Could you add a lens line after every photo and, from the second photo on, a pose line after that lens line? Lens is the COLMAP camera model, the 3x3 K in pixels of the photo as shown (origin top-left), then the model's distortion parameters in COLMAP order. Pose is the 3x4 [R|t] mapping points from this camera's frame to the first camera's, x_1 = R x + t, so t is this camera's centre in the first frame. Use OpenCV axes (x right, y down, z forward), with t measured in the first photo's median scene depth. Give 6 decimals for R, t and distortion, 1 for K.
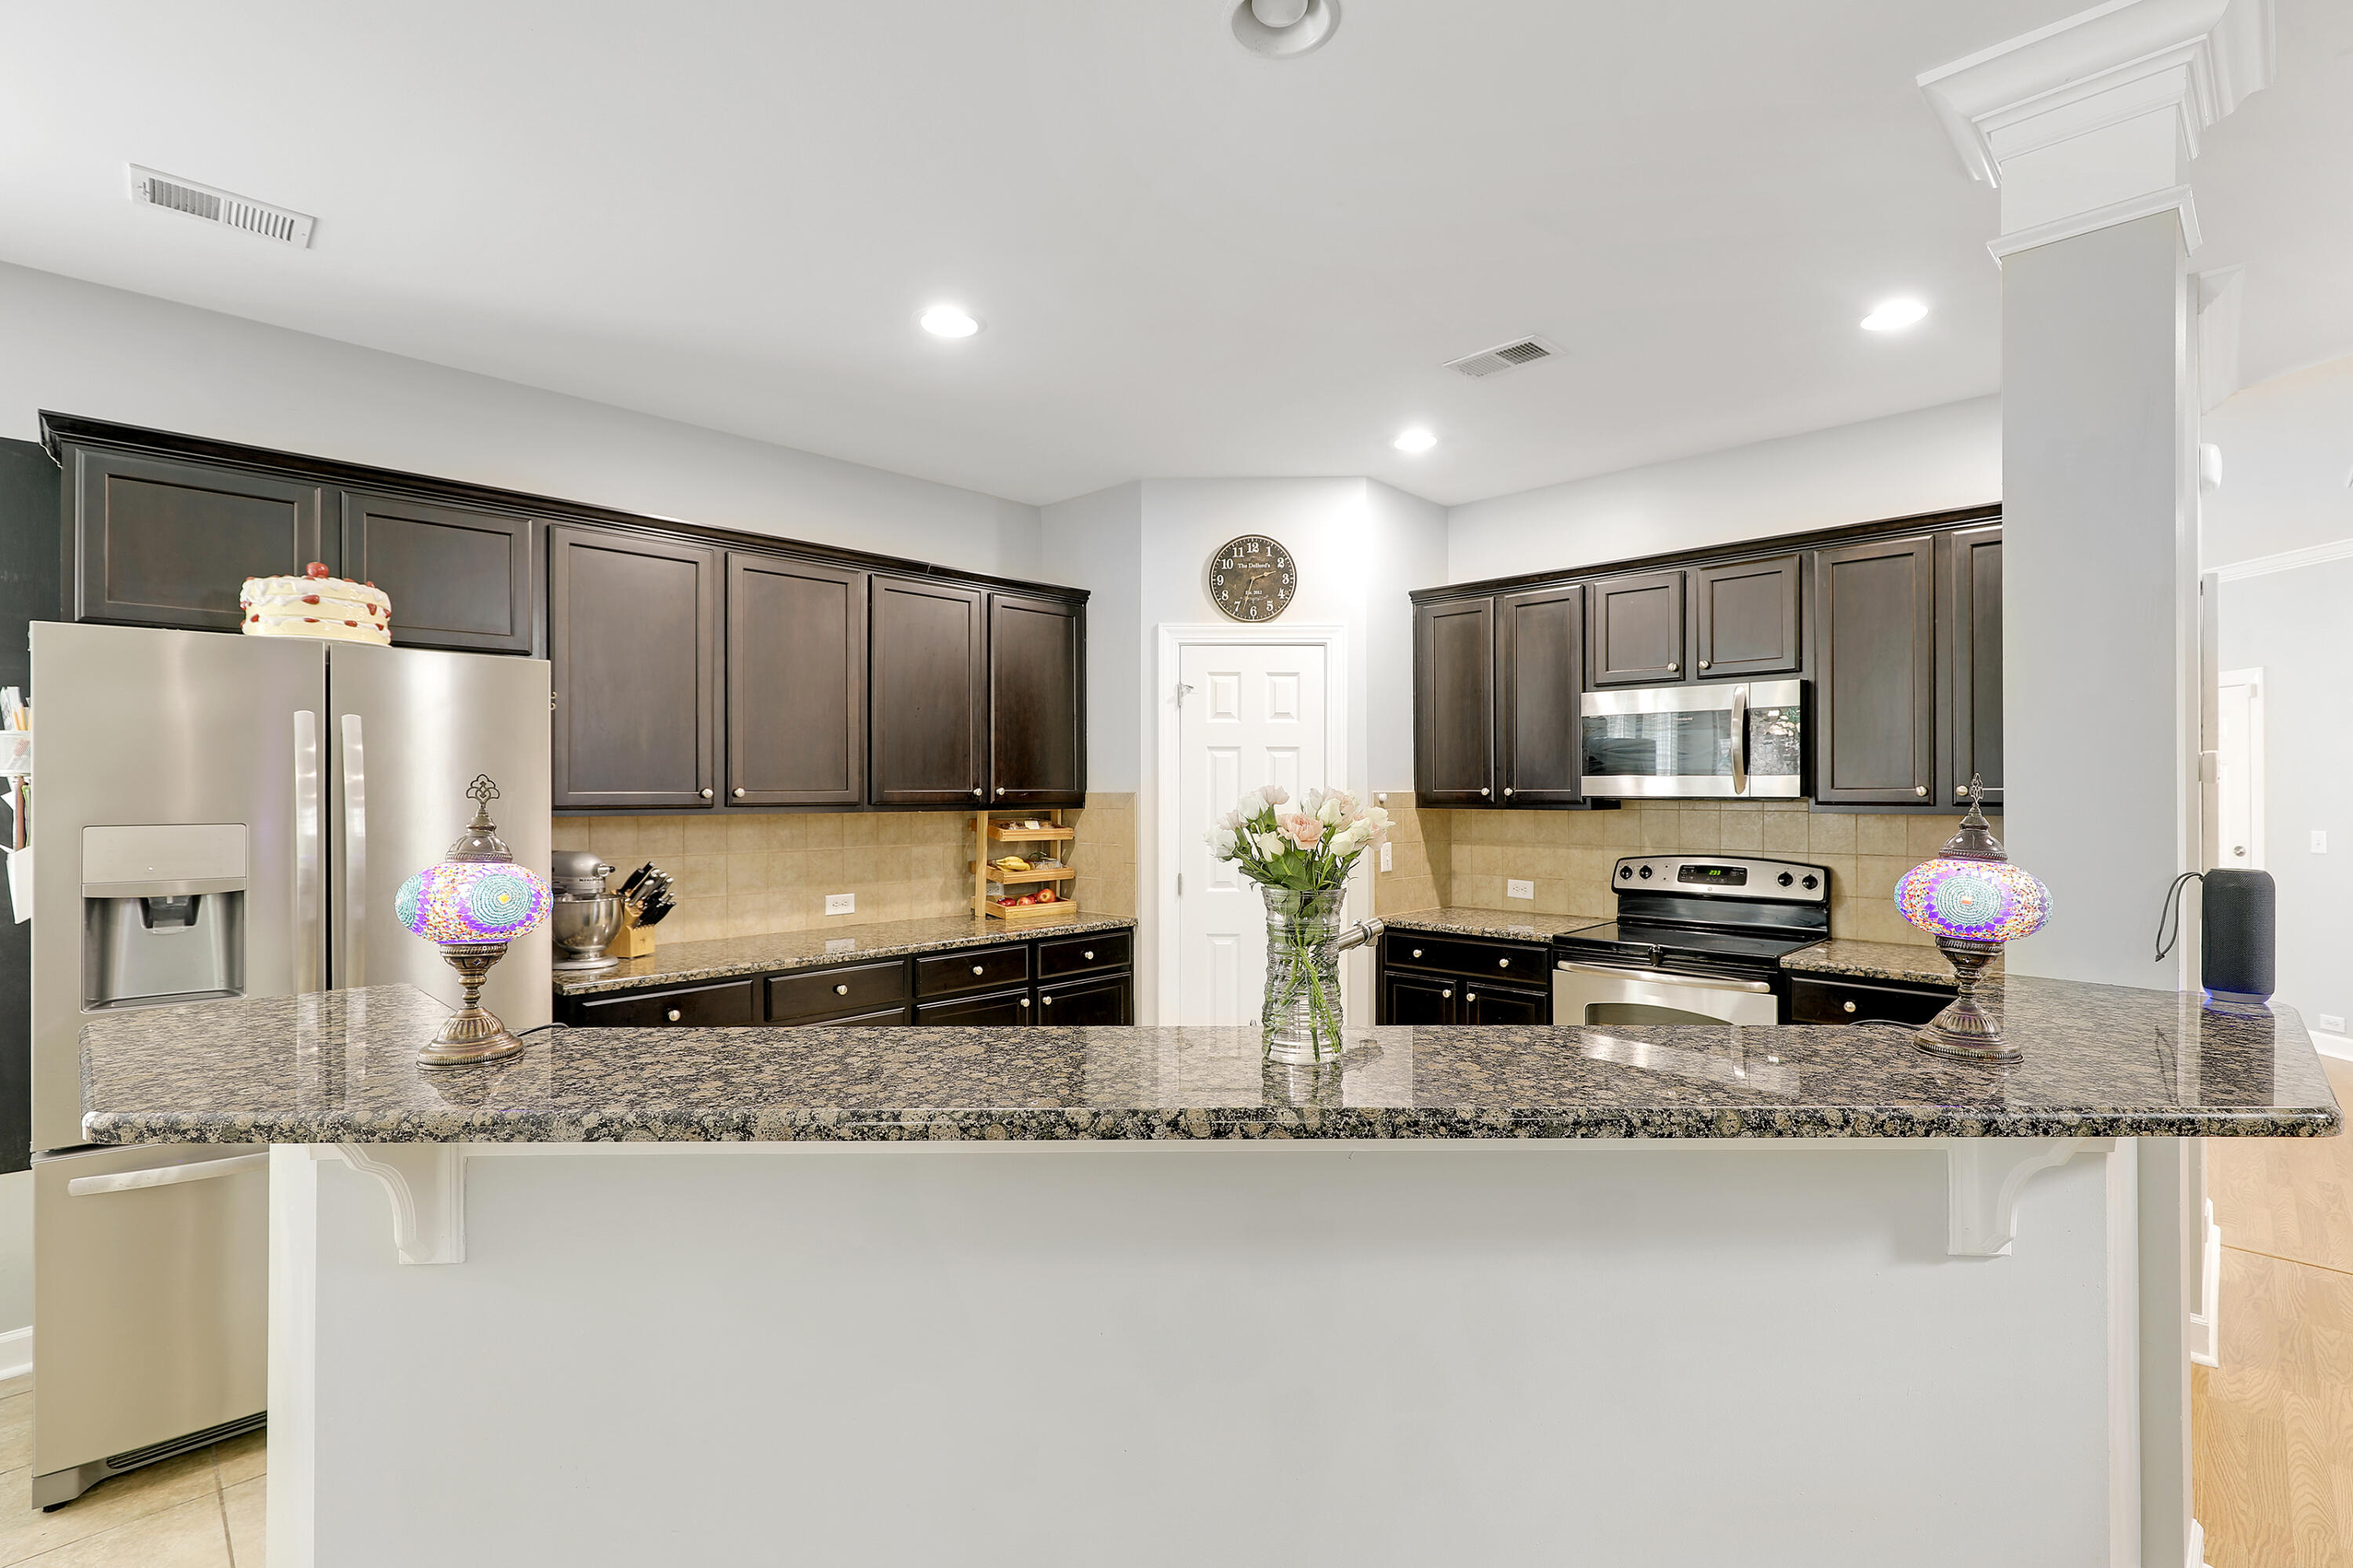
lens RADIAL K [[1080.7, 0, 1169.2], [0, 1080.7, 783.6], [0, 0, 1]] dist [-0.002166, 0.001139]
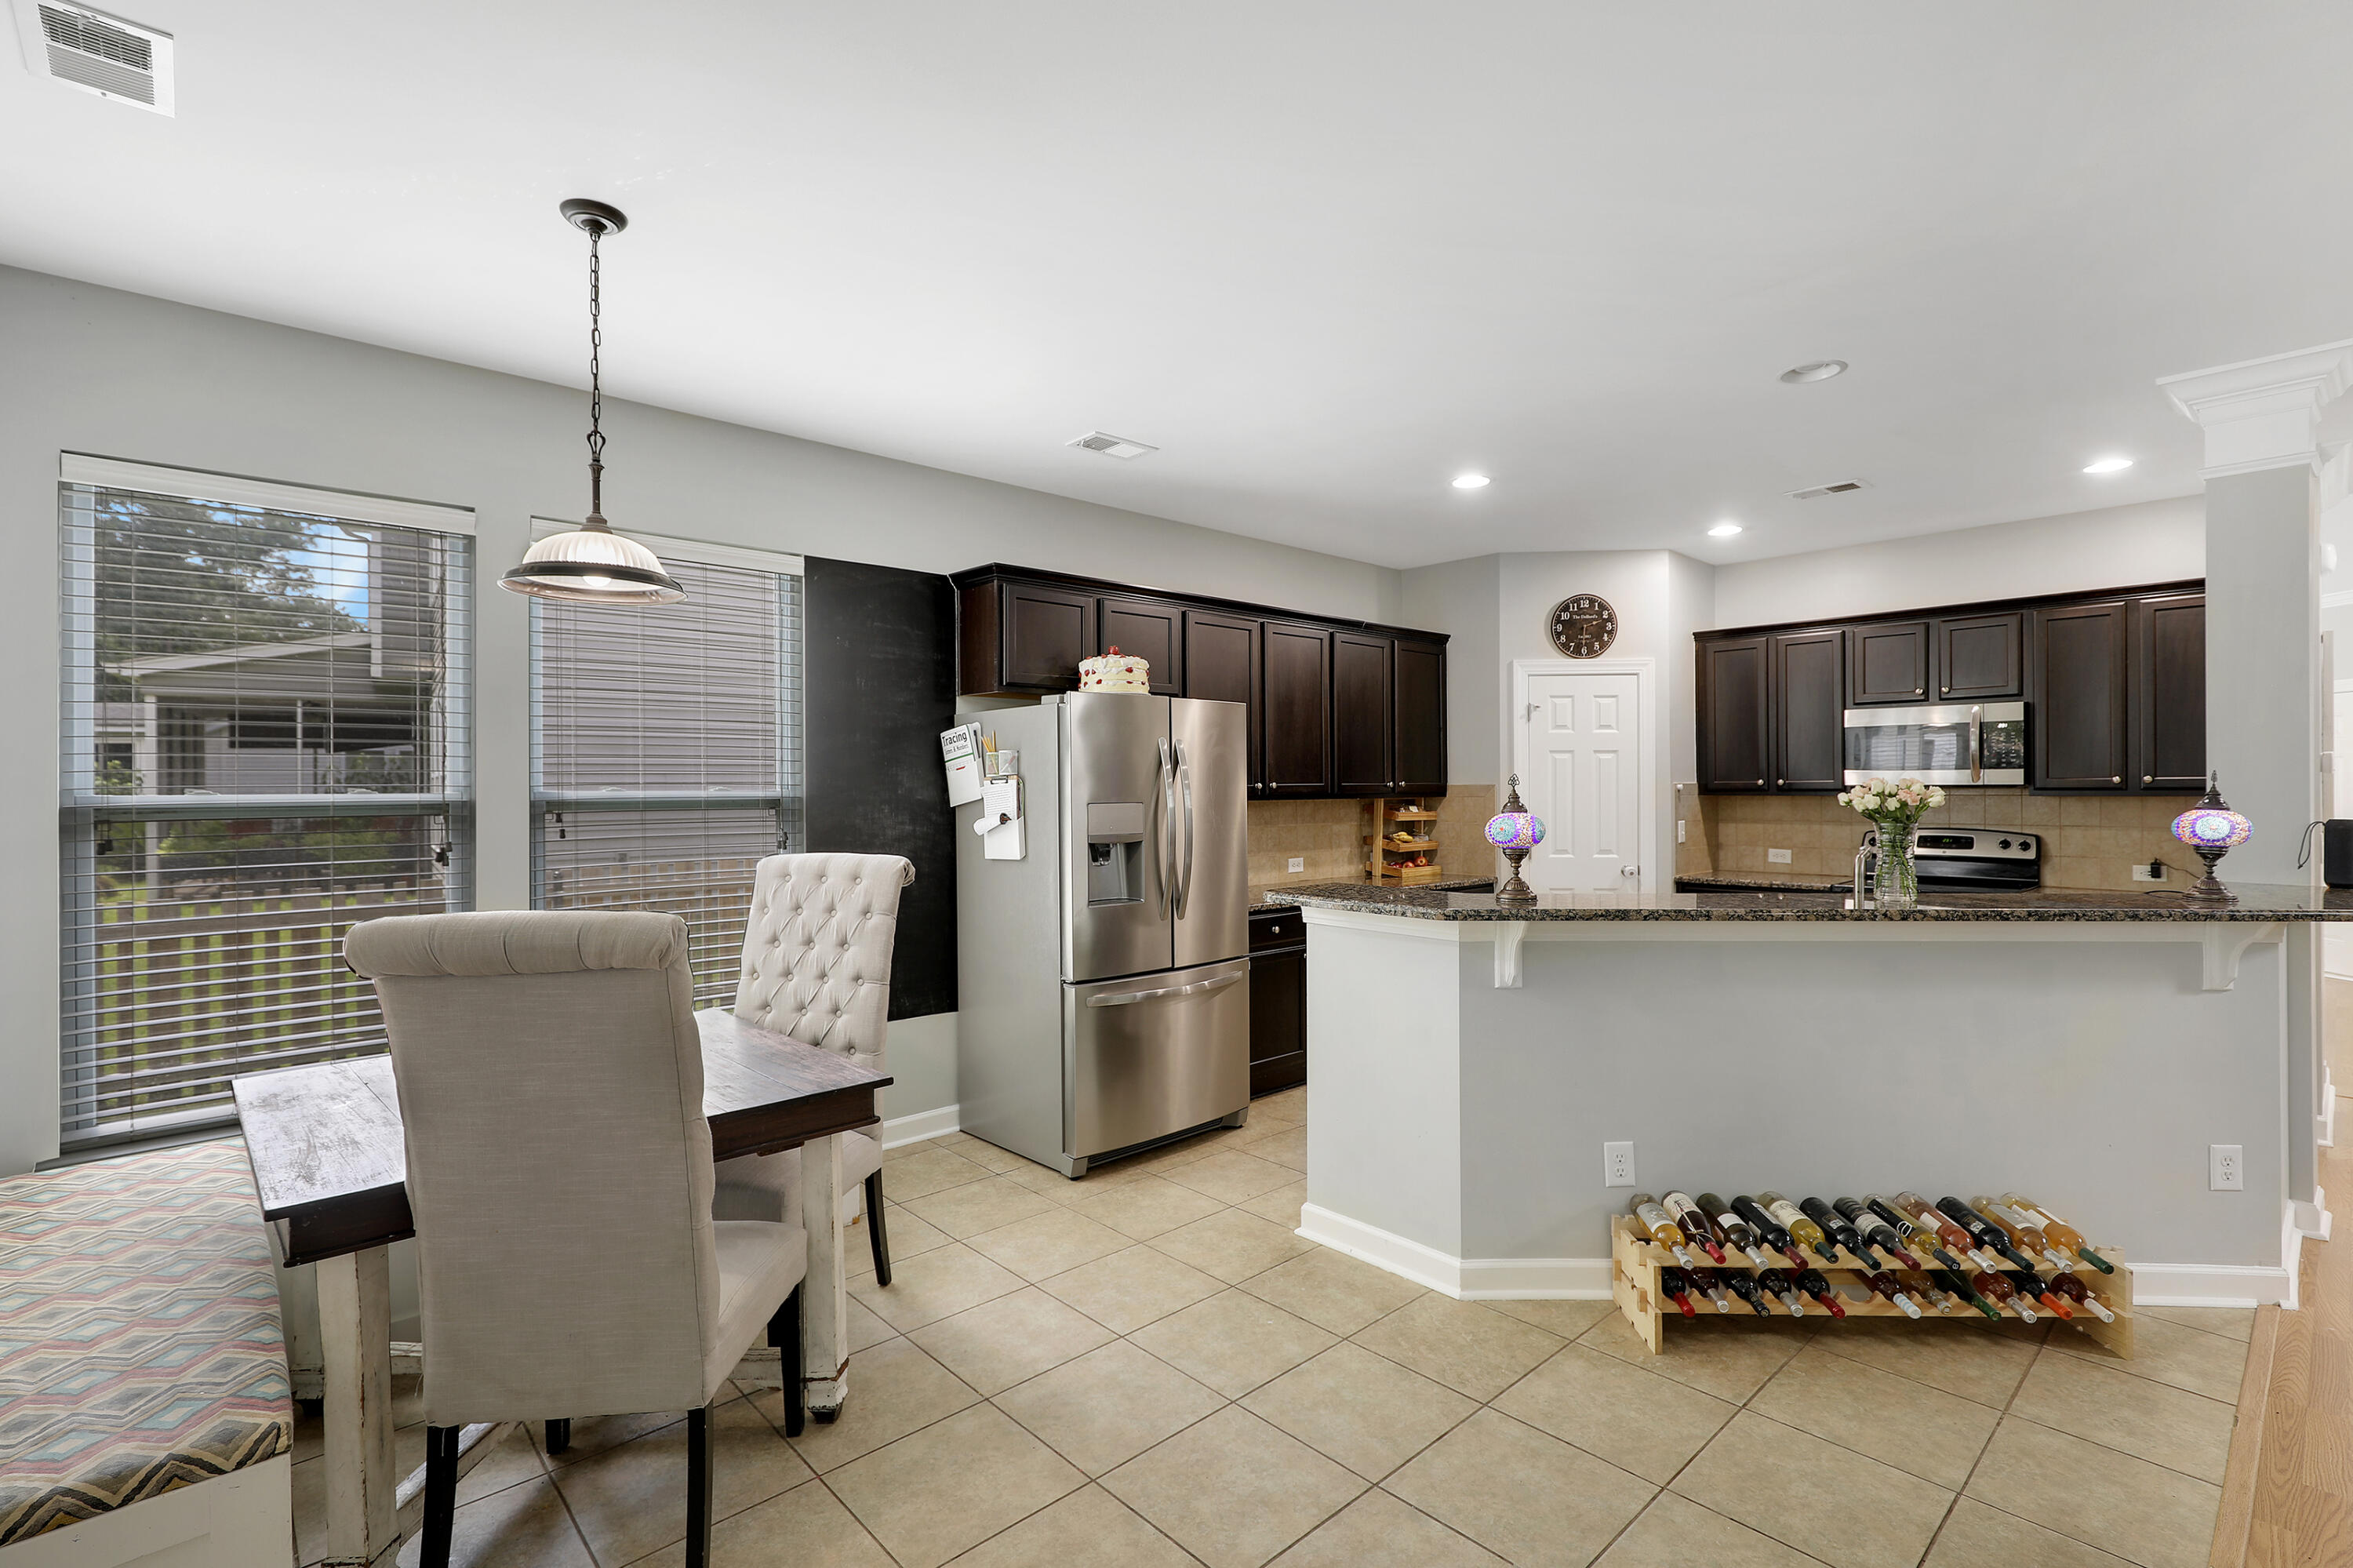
lens RADIAL K [[1080.7, 0, 1170.9], [0, 1080.7, 785.0], [0, 0, 1]] dist [-0.002166, 0.001139]
pose [[0.998600, -0.004785, -0.052674, -0.394137], [0.005098, 0.999970, 0.005823, -0.001084], [0.052644, -0.006083, 0.998595, -0.407905]]
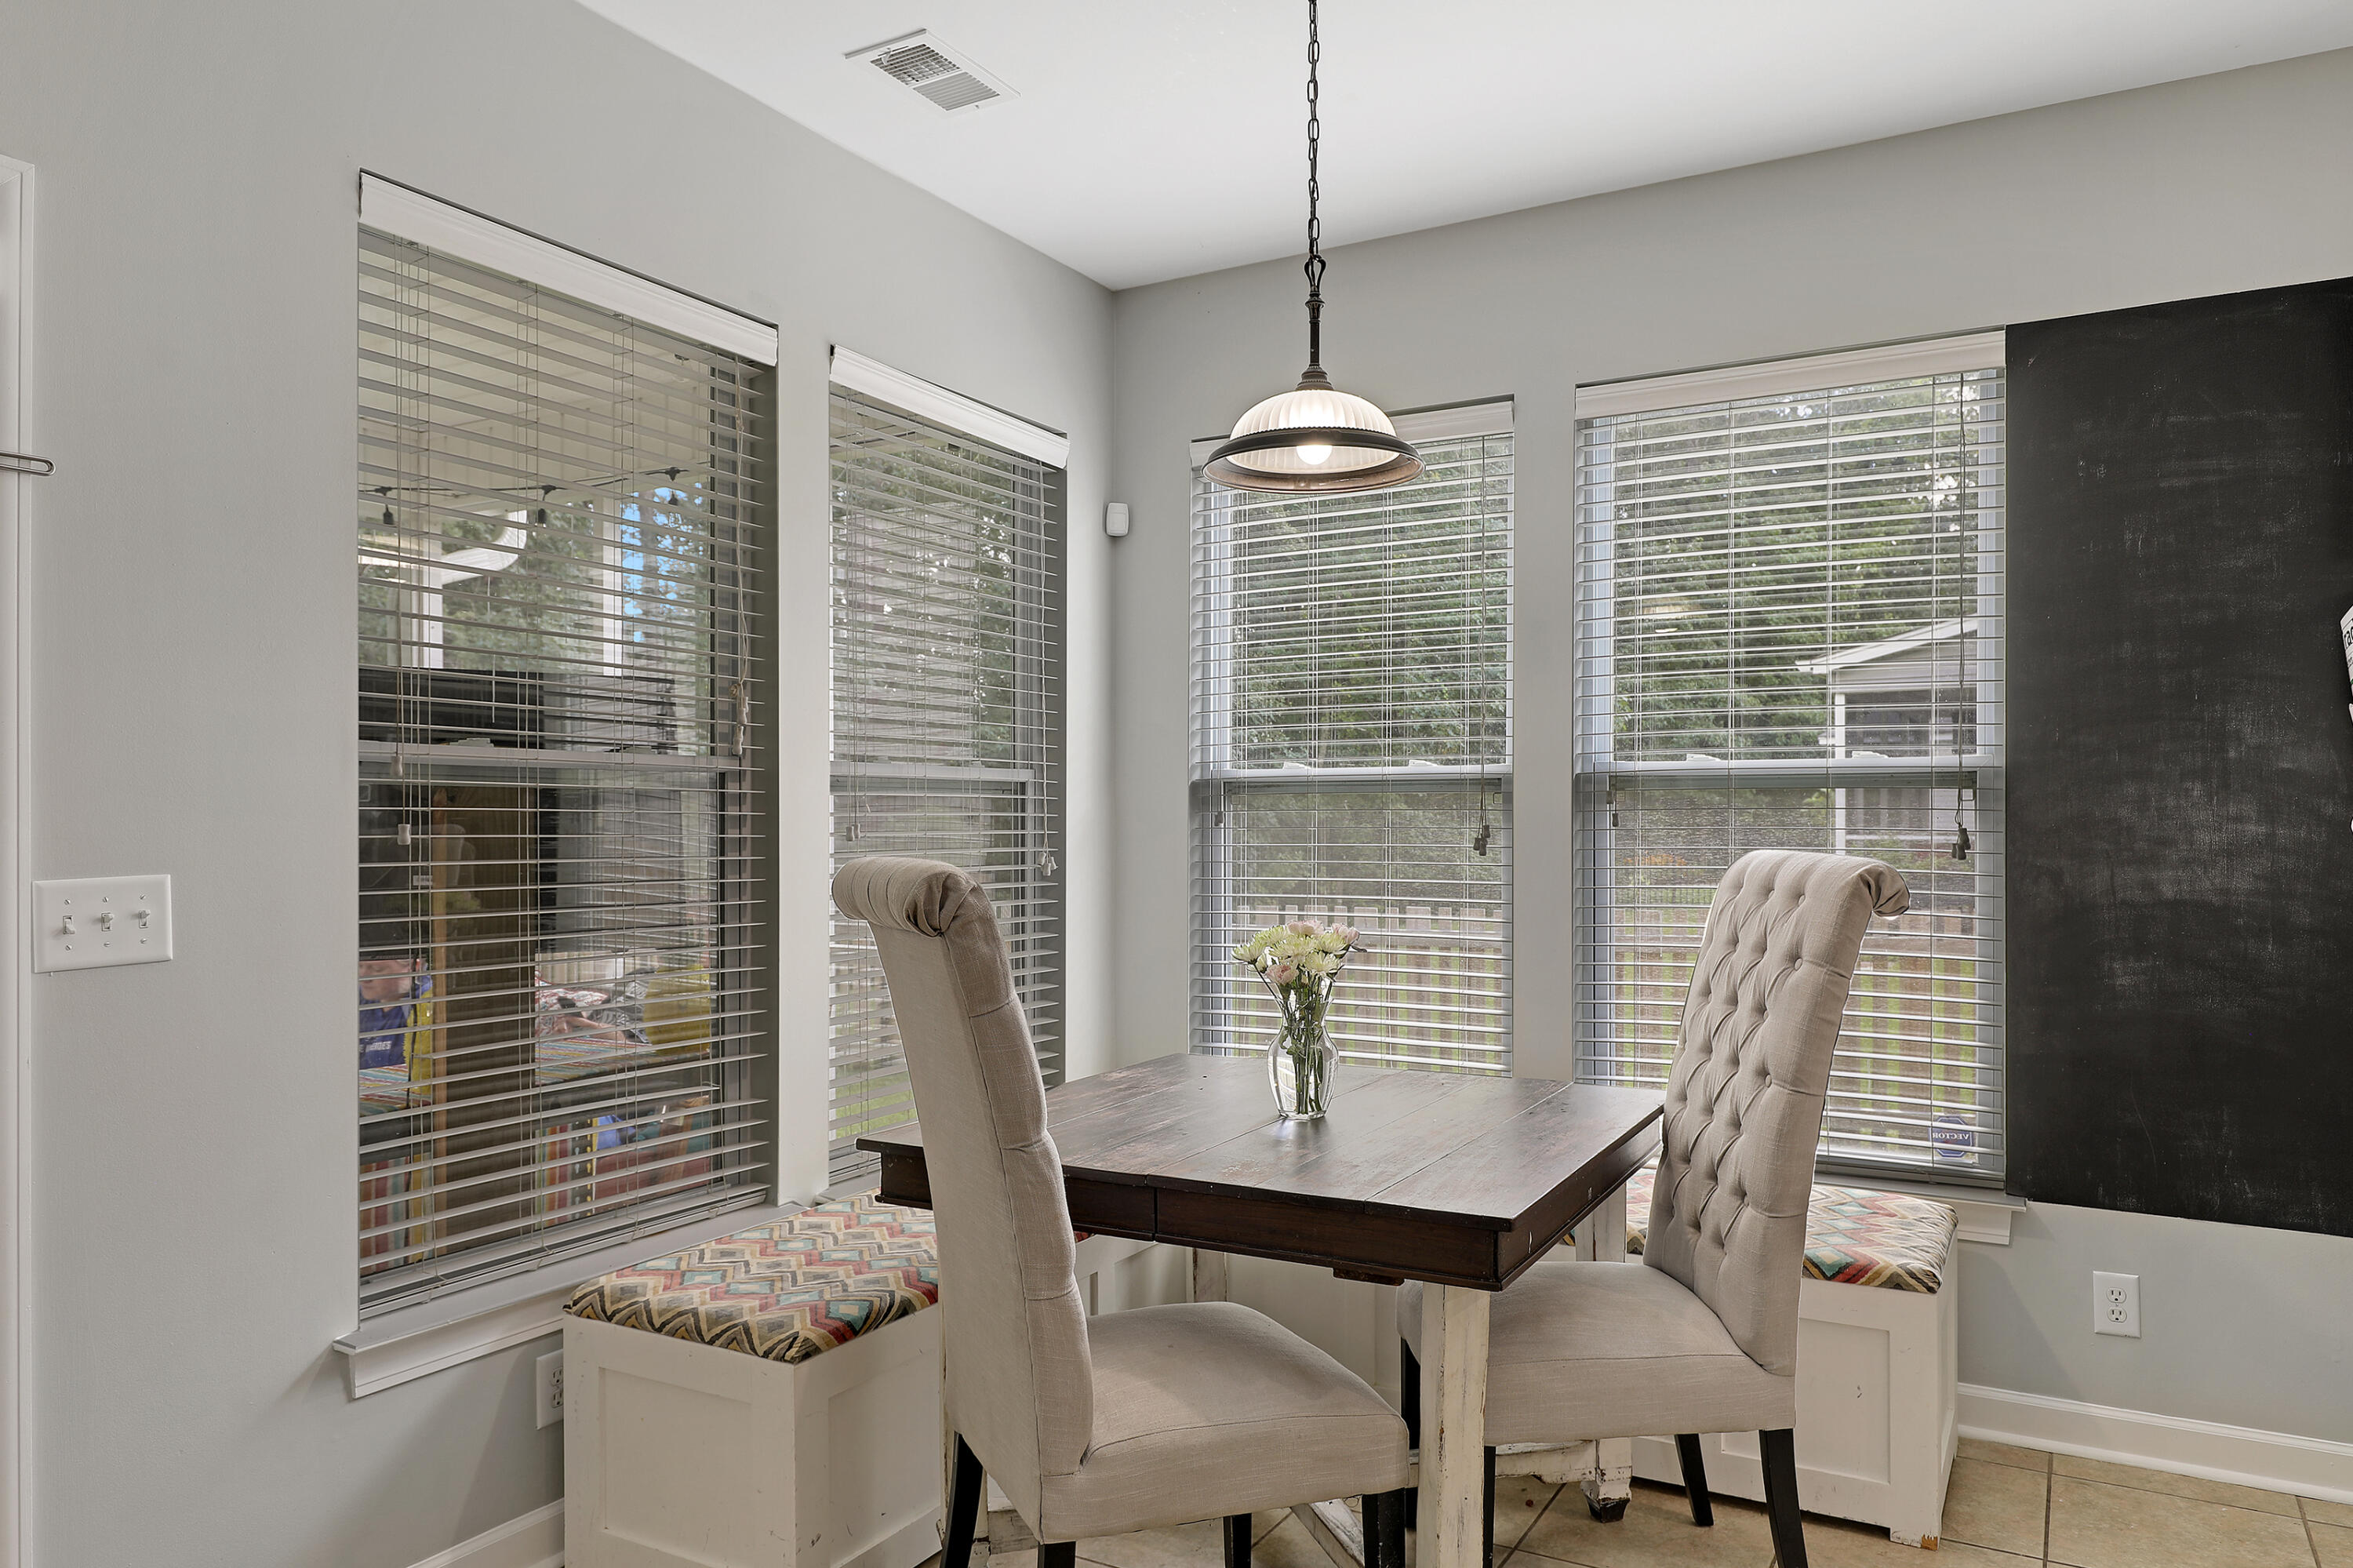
lens RADIAL K [[1529.8, 0, 1178.0], [0, 1529.8, 822.2], [0, 0, 1]] dist [-0.000942, 0.003615]
pose [[0.258495, 0.006683, -0.965990, -0.149423], [0.004759, 0.999955, 0.008192, 0.032948], [0.966001, -0.006715, 0.258451, -0.052536]]
